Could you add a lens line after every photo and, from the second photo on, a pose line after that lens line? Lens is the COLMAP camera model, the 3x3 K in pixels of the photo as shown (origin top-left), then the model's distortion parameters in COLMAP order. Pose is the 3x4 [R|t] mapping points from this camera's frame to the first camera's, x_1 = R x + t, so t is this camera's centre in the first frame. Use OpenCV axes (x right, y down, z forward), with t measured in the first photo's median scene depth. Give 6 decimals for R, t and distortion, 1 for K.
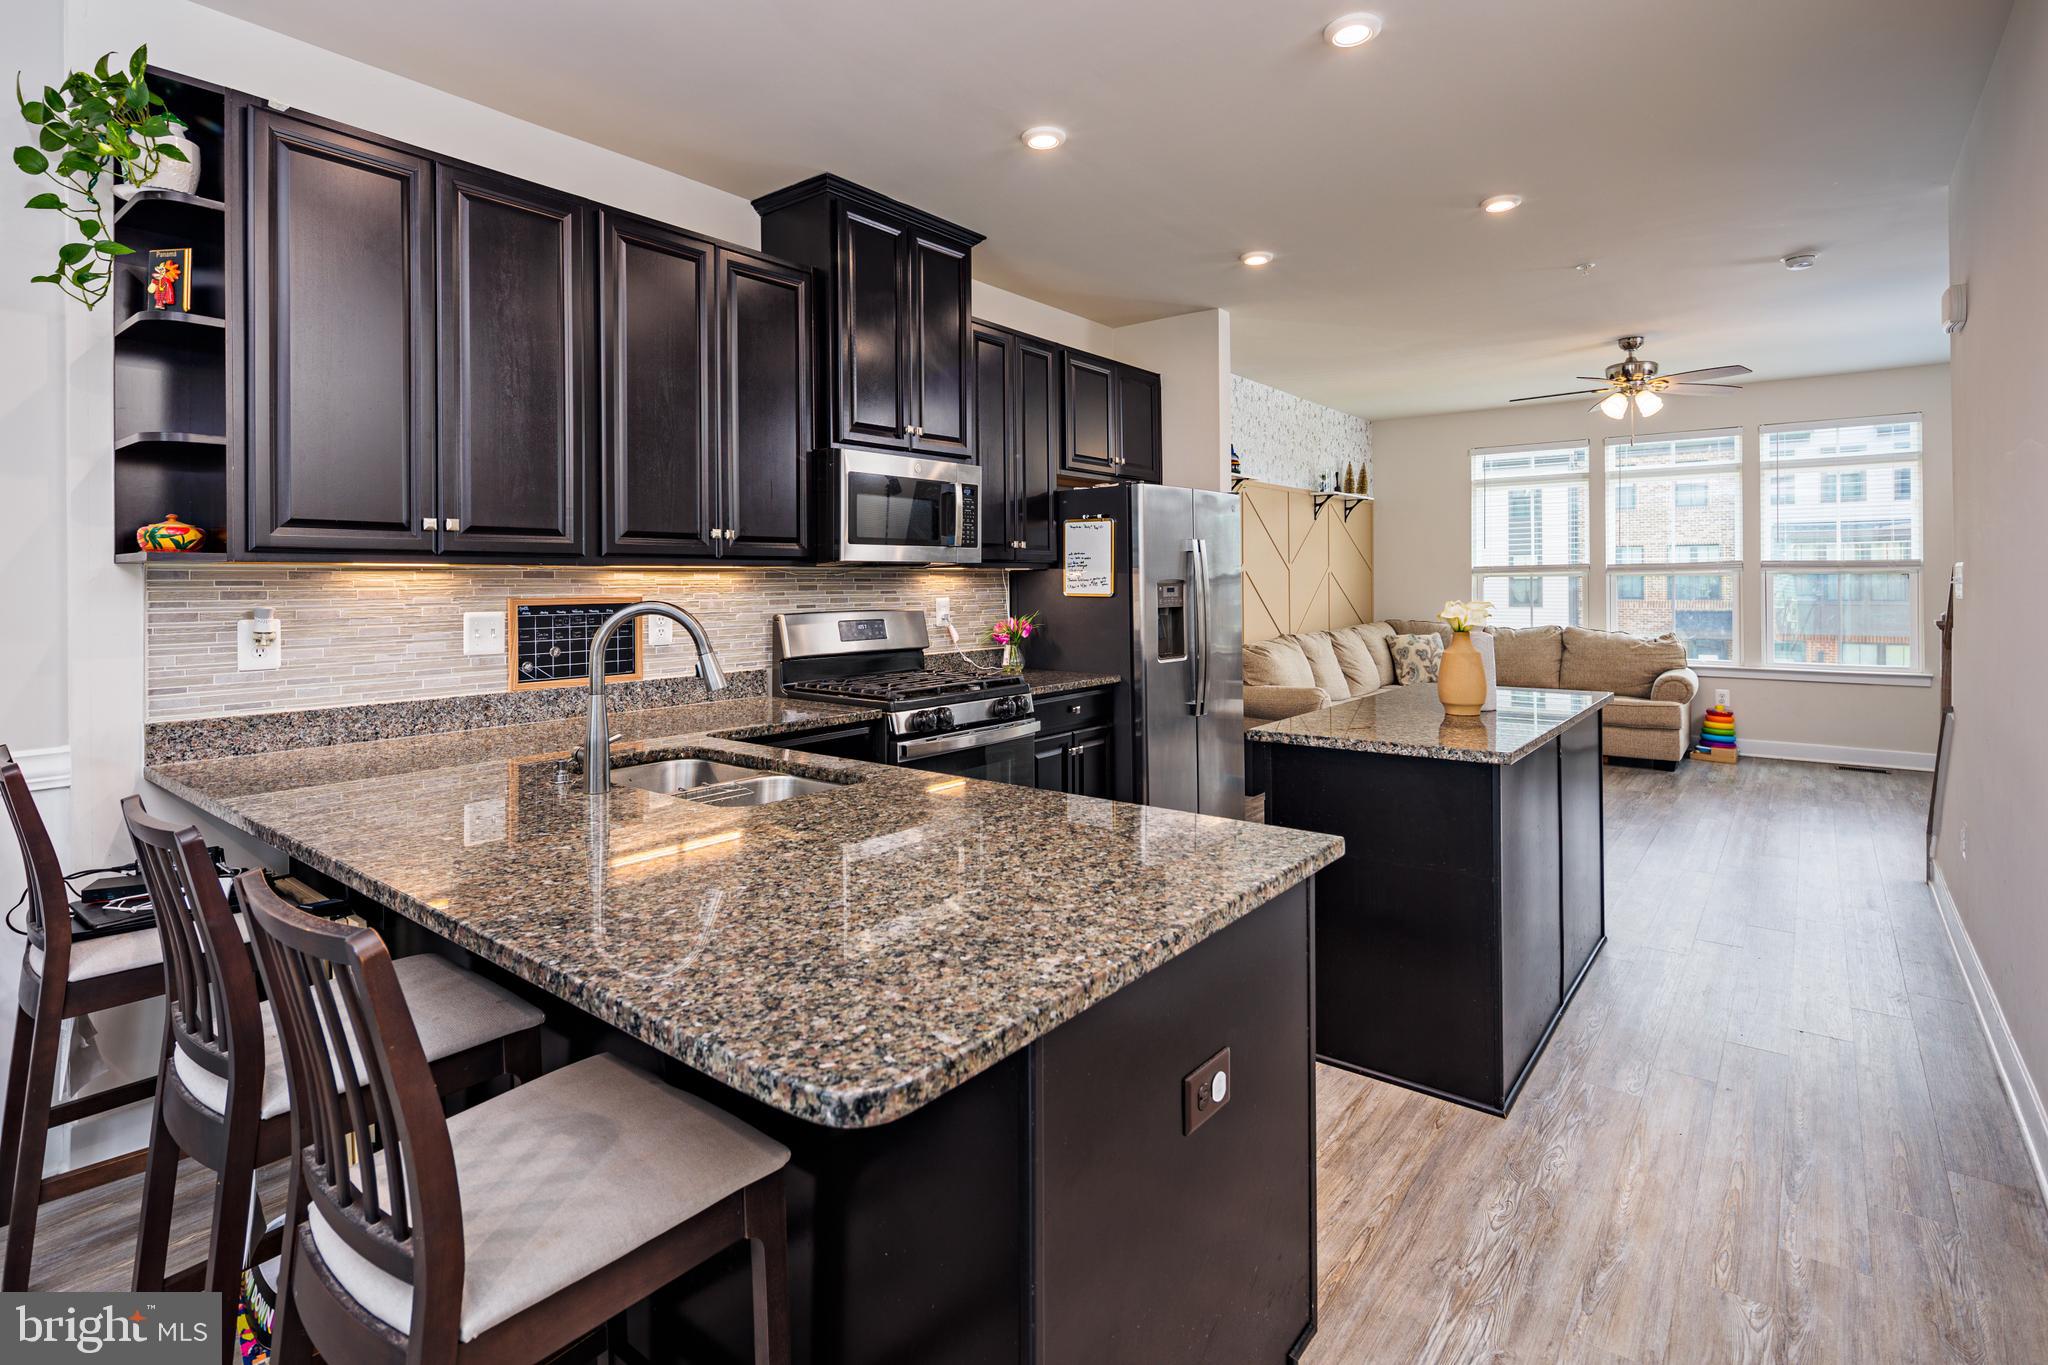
lens RADIAL K [[995.3, 0, 1013.2], [0, 995.3, 580.1], [0, 0, 1]] dist [0.007847, -0.006308]
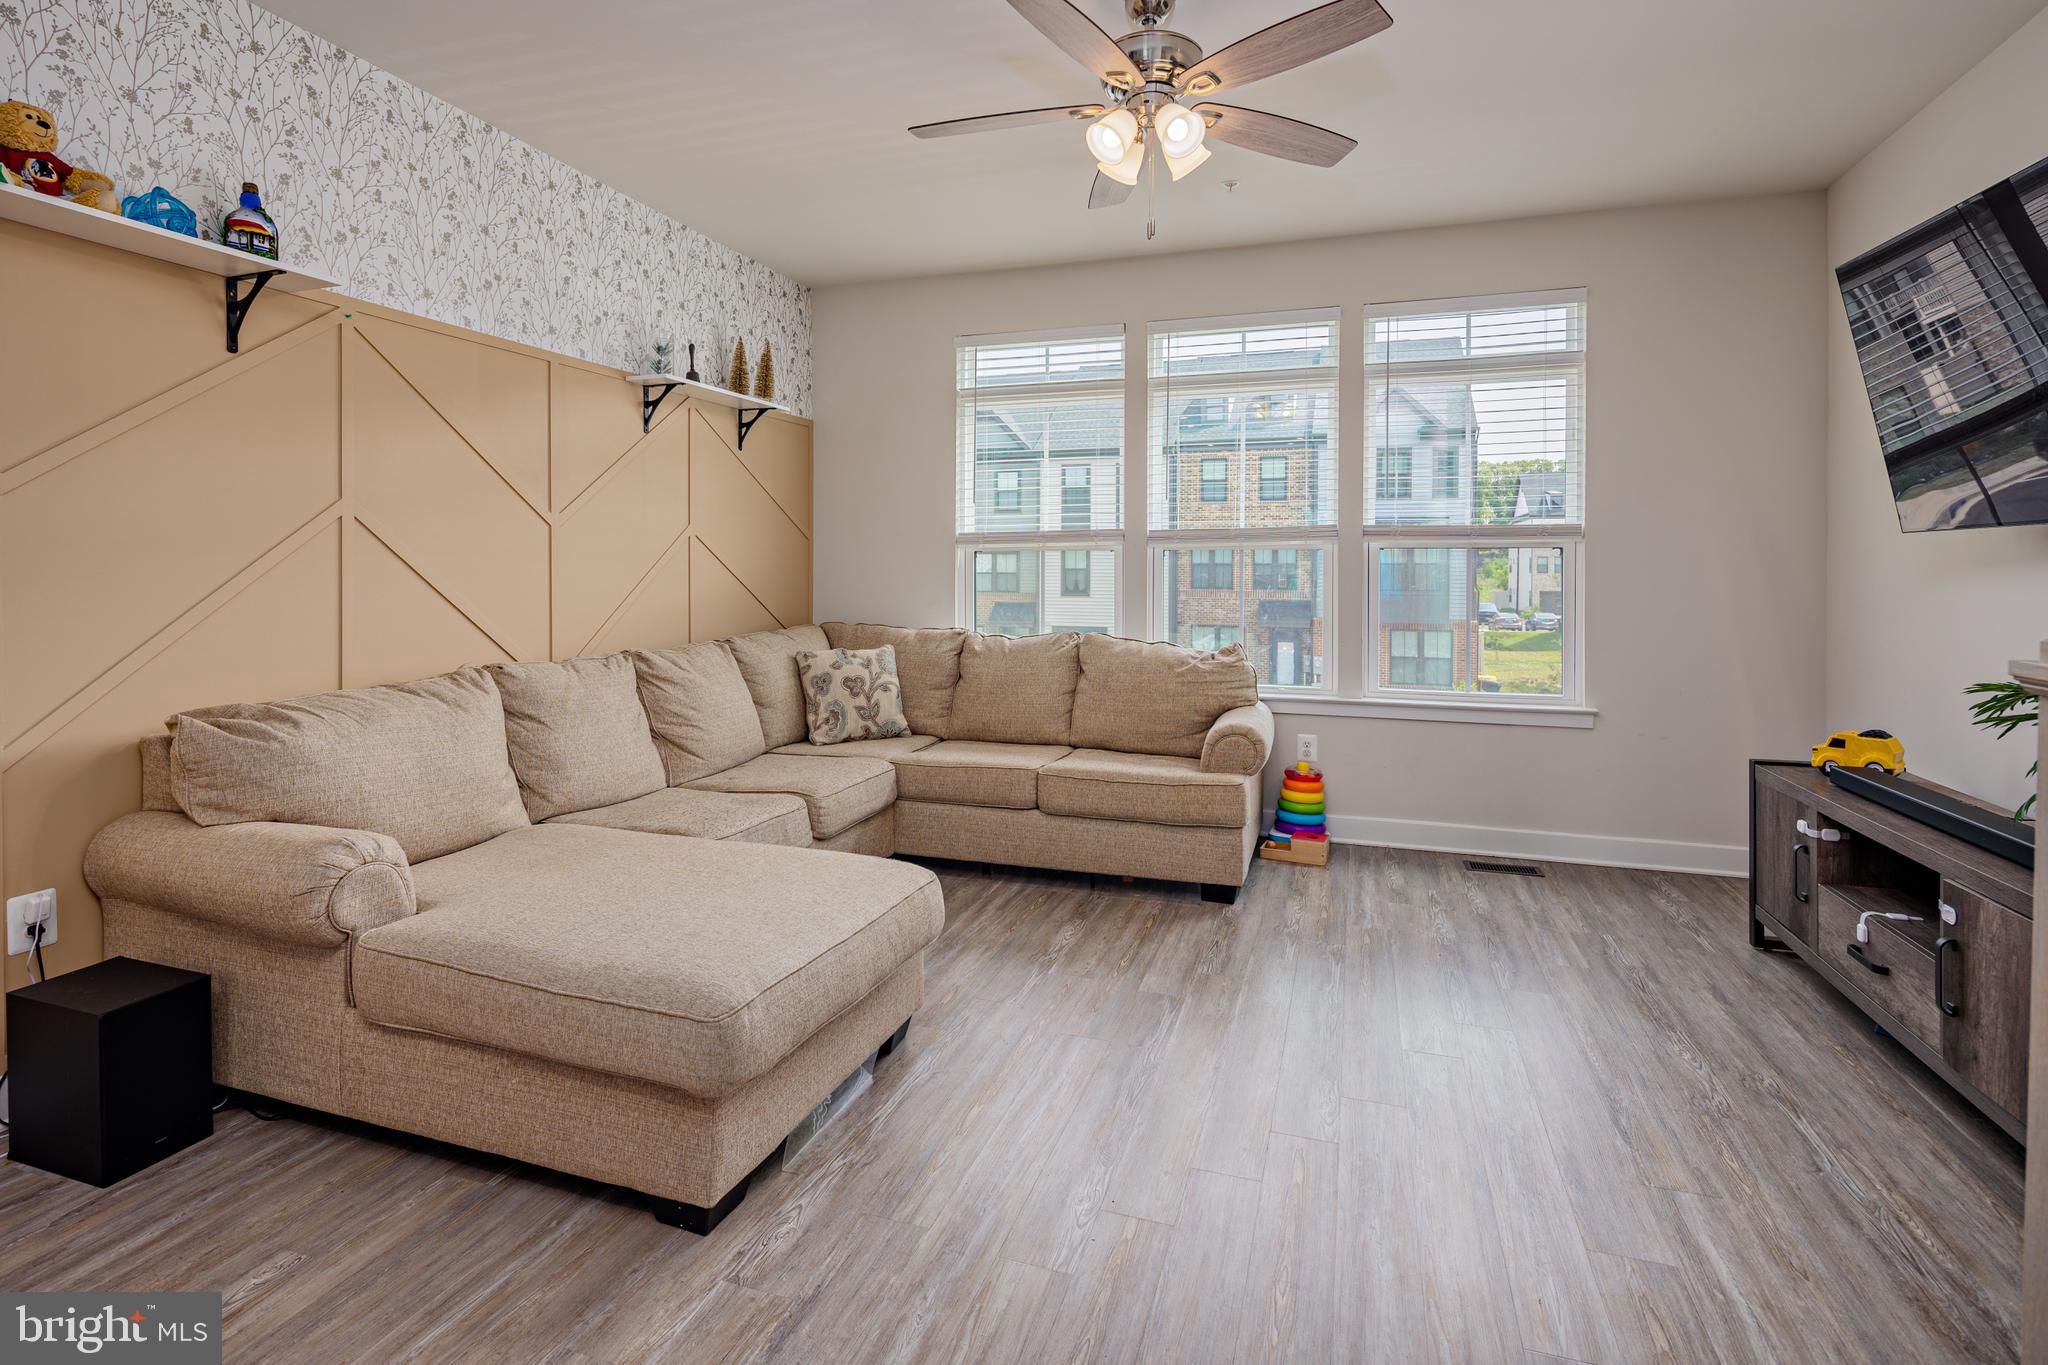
lens RADIAL K [[995.3, 0, 1012.8], [0, 995.3, 581.5], [0, 0, 1]] dist [0.007847, -0.006308]
pose [[0.942519, 0.004500, 0.334122, 0.466695], [-0.008437, 0.999911, 0.010333, 0.014783], [-0.334046, -0.012558, 0.942473, 0.675117]]
